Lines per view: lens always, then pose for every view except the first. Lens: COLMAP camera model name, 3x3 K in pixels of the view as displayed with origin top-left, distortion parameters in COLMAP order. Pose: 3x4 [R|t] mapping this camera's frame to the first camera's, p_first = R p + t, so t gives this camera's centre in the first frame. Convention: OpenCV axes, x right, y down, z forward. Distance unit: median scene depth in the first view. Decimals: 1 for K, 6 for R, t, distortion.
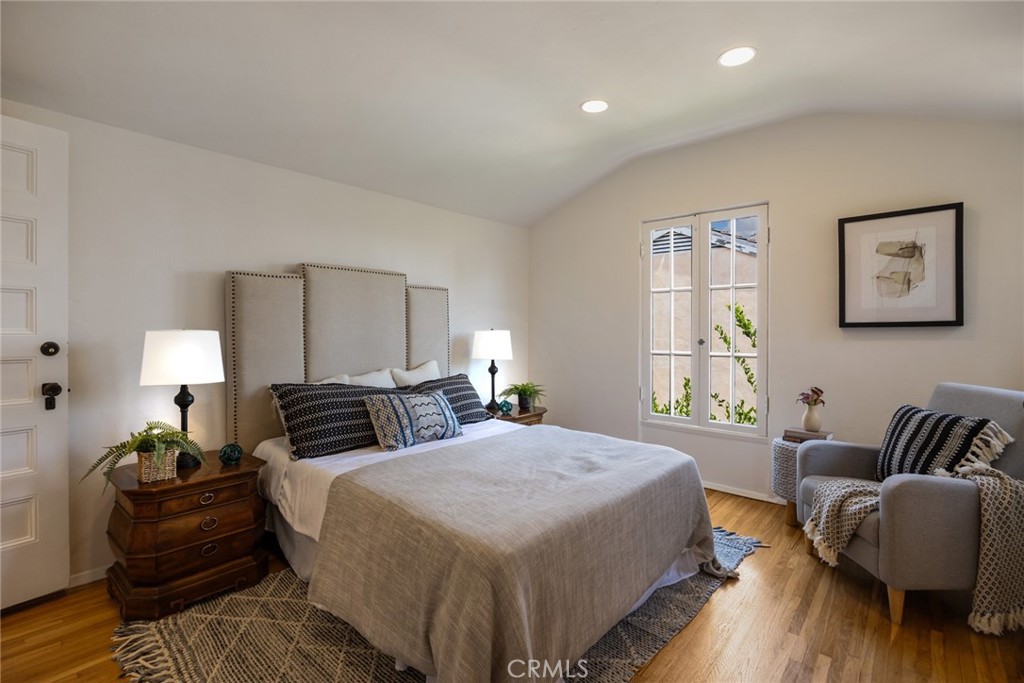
lens RADIAL K [[471.0, 0, 506.4], [0, 471.0, 337.7], [0, 0, 1]] dist [-0.019451, 0.000454]
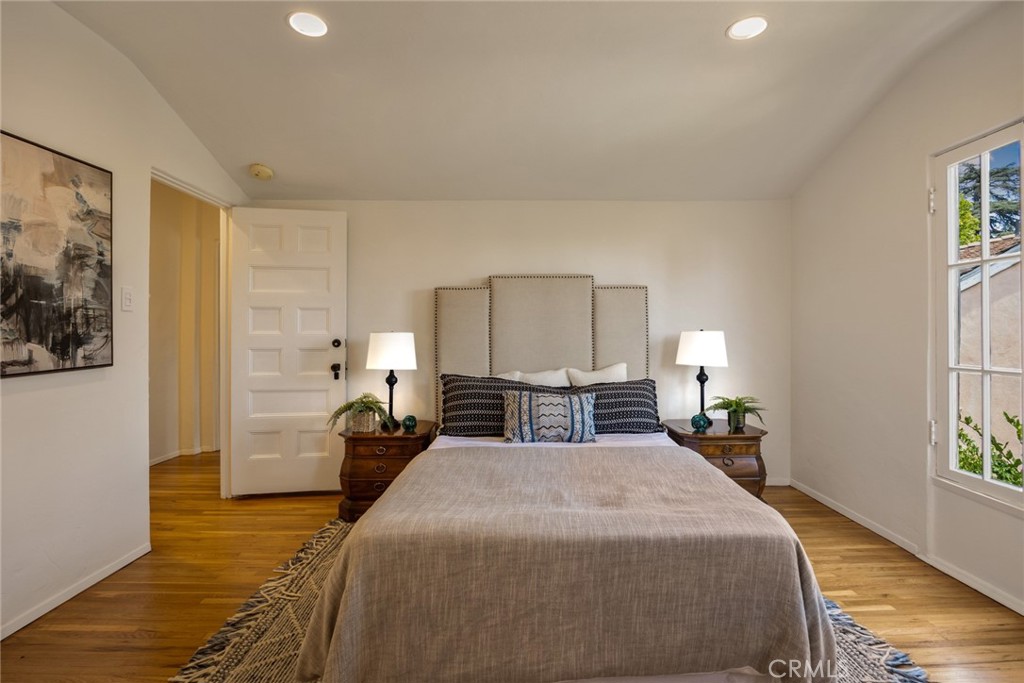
lens RADIAL K [[464.6, 0, 510.7], [0, 464.6, 332.5], [0, 0, 1]] dist [-0.019694, 0.000098]
pose [[0.667480, -0.000068, -0.744628, 0.527514], [-0.008903, 0.999928, -0.008071, -0.004971], [0.744574, 0.012017, 0.667431, 0.271691]]
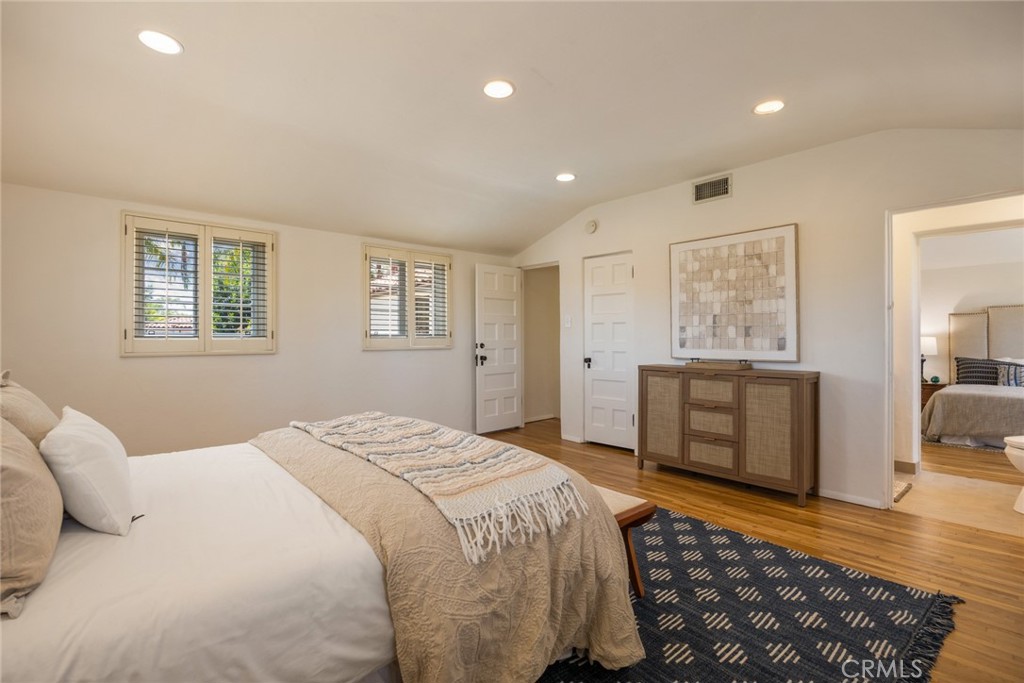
lens RADIAL K [[471.0, 0, 506.4], [0, 471.0, 337.7], [0, 0, 1]] dist [-0.019451, 0.000454]
pose [[-0.111144, -0.002363, -0.993802, 2.151650], [-0.012615, 0.999920, -0.000967, 0.023650], [0.993724, 0.012429, -0.111165, -1.097939]]
